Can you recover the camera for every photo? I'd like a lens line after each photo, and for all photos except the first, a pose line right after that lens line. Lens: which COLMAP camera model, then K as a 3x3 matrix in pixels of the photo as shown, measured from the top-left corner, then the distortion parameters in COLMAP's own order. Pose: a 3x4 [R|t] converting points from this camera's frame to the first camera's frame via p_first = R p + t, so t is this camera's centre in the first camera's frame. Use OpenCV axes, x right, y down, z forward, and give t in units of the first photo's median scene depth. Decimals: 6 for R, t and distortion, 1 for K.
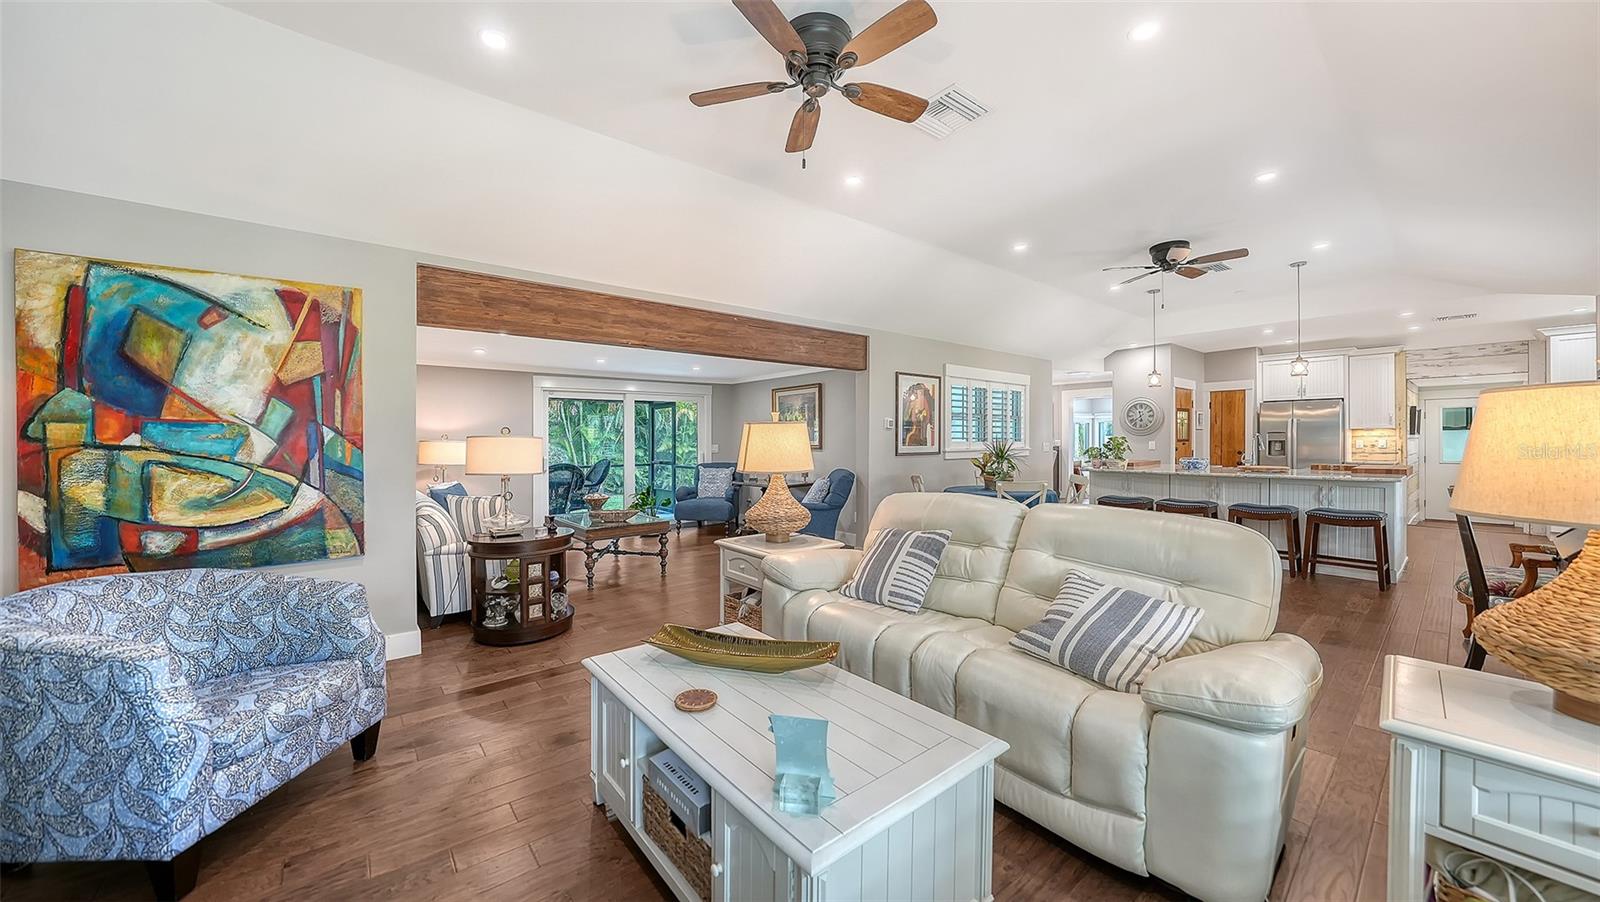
lens RADIAL K [[563.3, 0, 790.3], [0, 563.3, 437.5], [0, 0, 1]] dist [-0.008077, -0.002297]
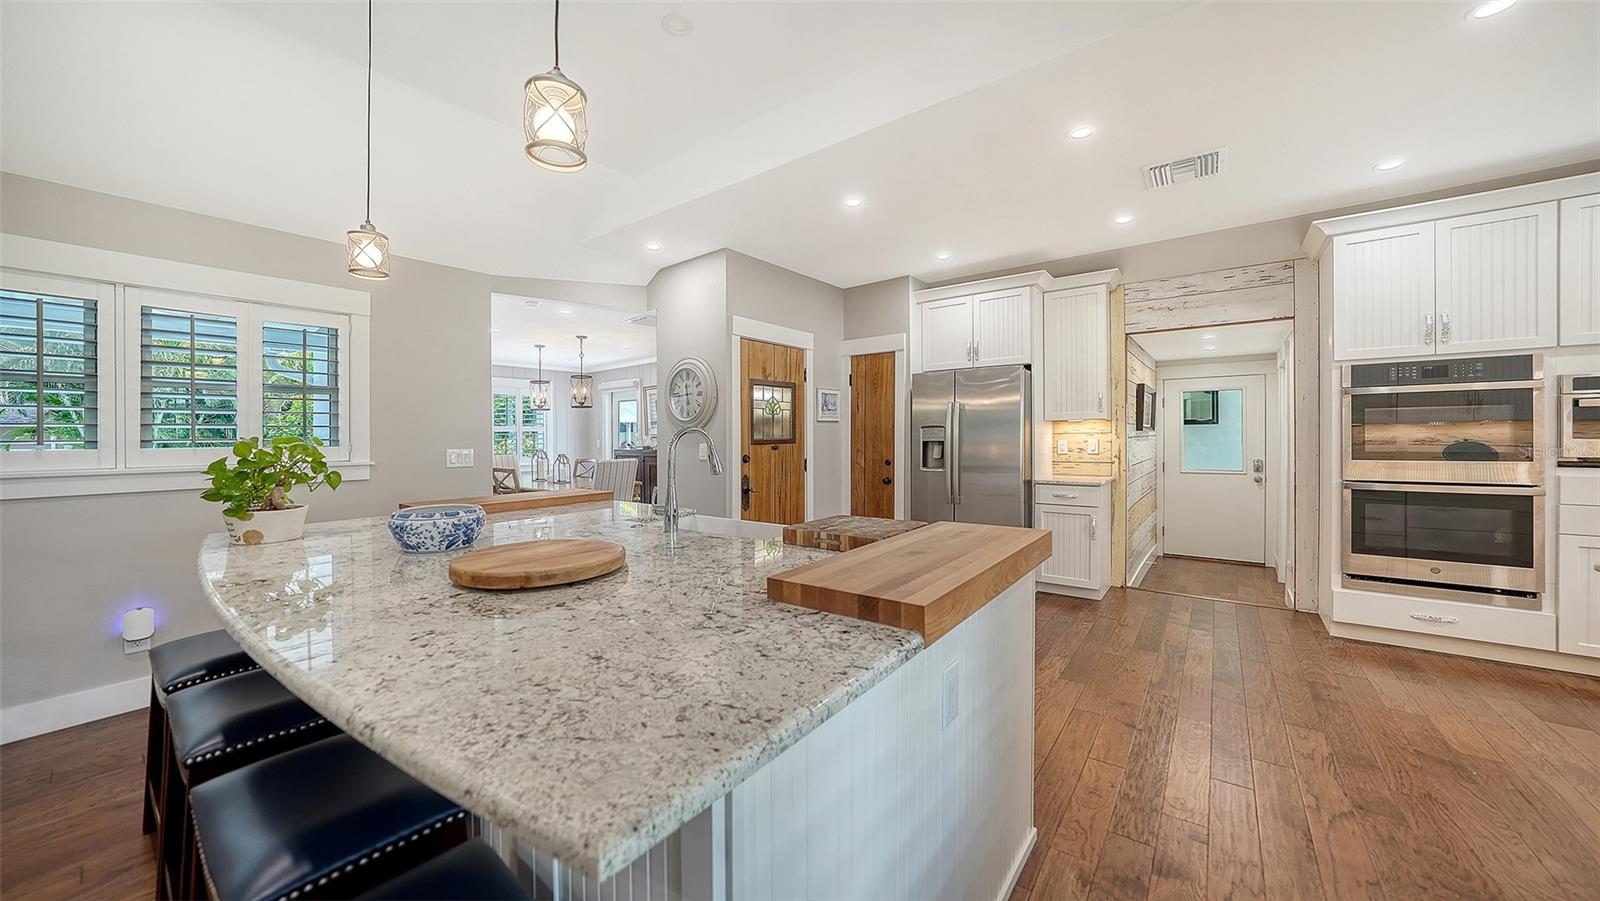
lens RADIAL K [[552.5, 0, 805.3], [0, 552.5, 436.7], [0, 0, 1]] dist [-0.019575, 0.001343]
pose [[0.972203, -0.002605, 0.234125, 0.921048], [0.001291, 0.999983, 0.005763, -0.003777], [-0.234136, -0.005301, 0.972189, 0.739131]]
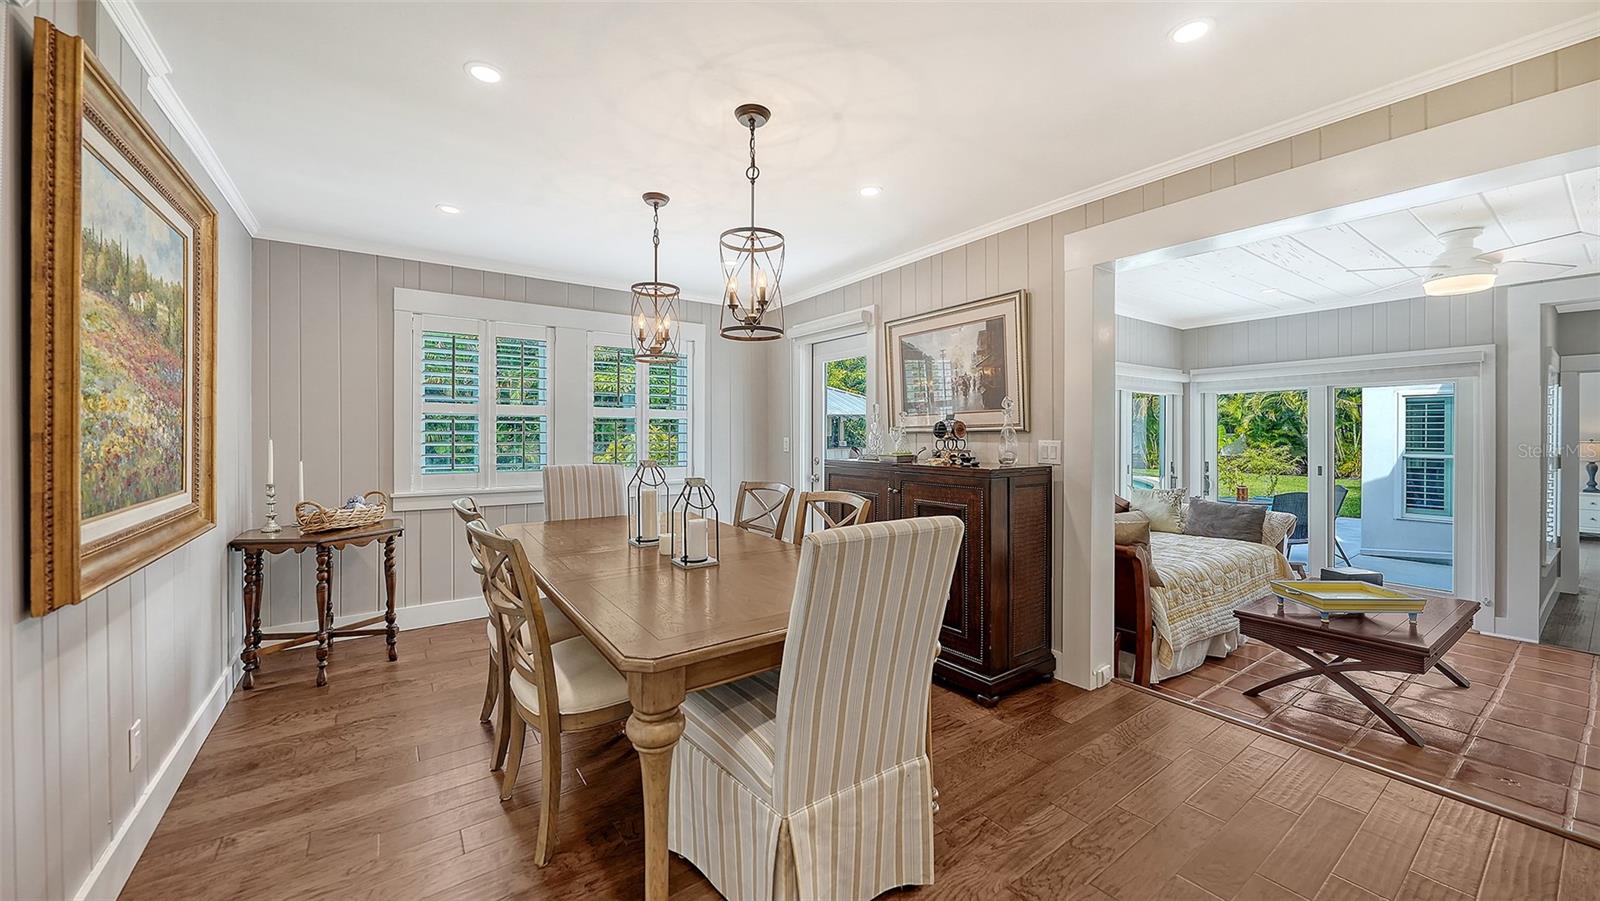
lens RADIAL K [[593.9, 0, 809.6], [0, 593.9, 435.8], [0, 0, 1]] dist [-0.002574, -0.000120]
pose [[0.997856, 0.010108, -0.064657, 0.806459], [-0.009671, 0.999928, 0.007069, 0.004129], [0.064724, -0.006429, 0.997882, 1.532665]]
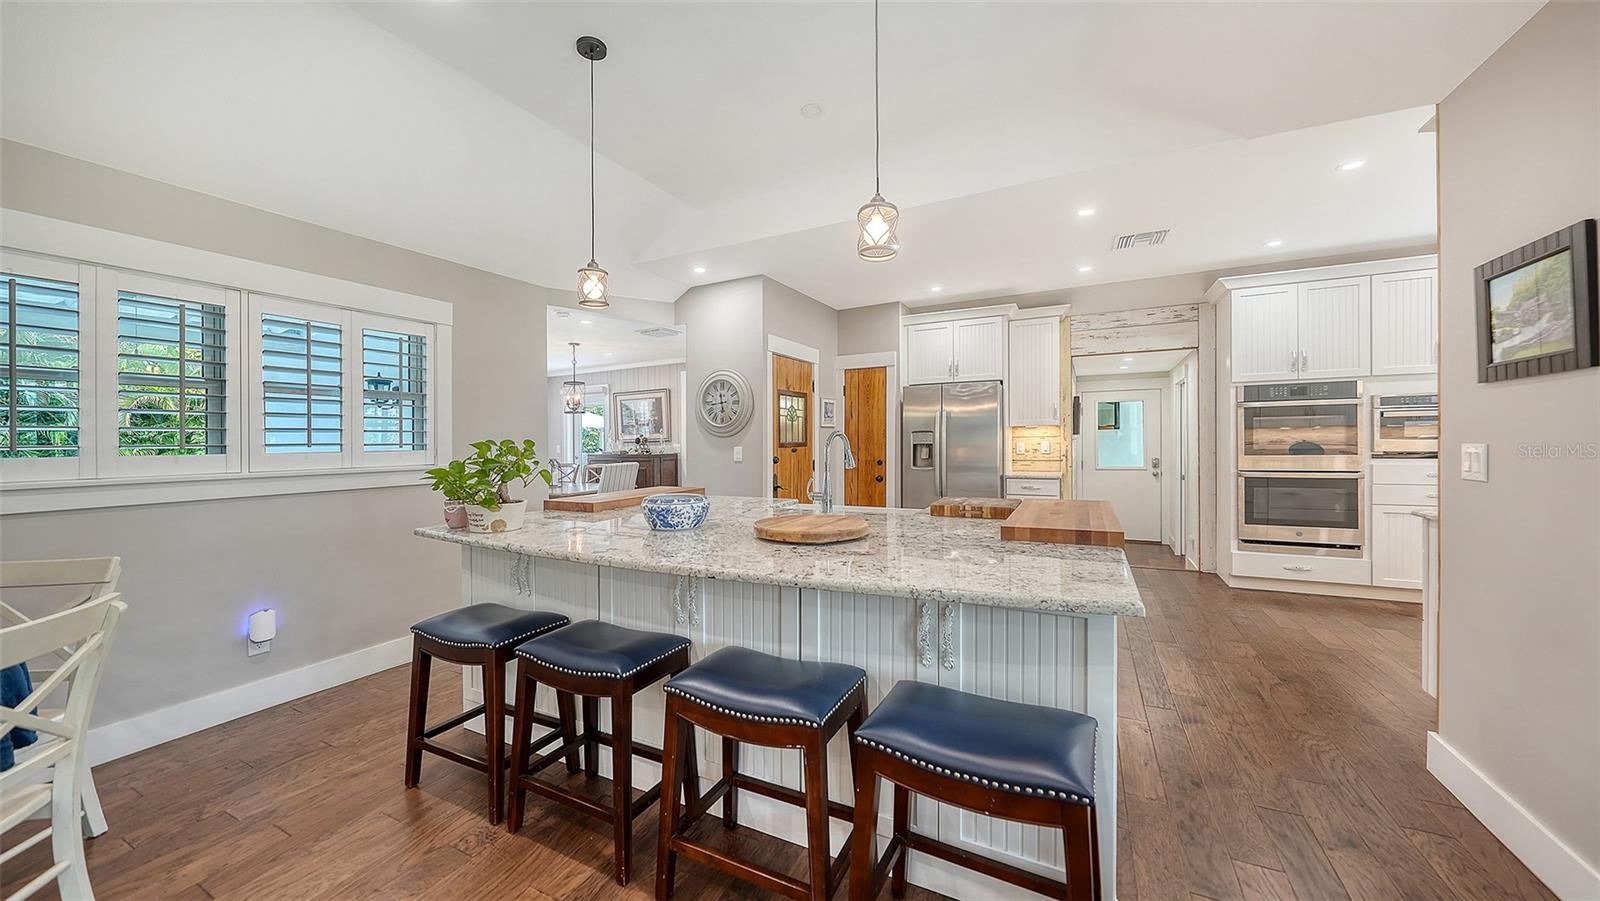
lens RADIAL K [[552.5, 0, 798.2], [0, 552.5, 440.1], [0, 0, 1]] dist [-0.019575, 0.001343]
pose [[0.916720, -0.005144, 0.399497, 0.713955], [0.004610, 0.999987, 0.002298, -0.001685], [-0.399503, -0.000266, 0.916732, 0.696510]]
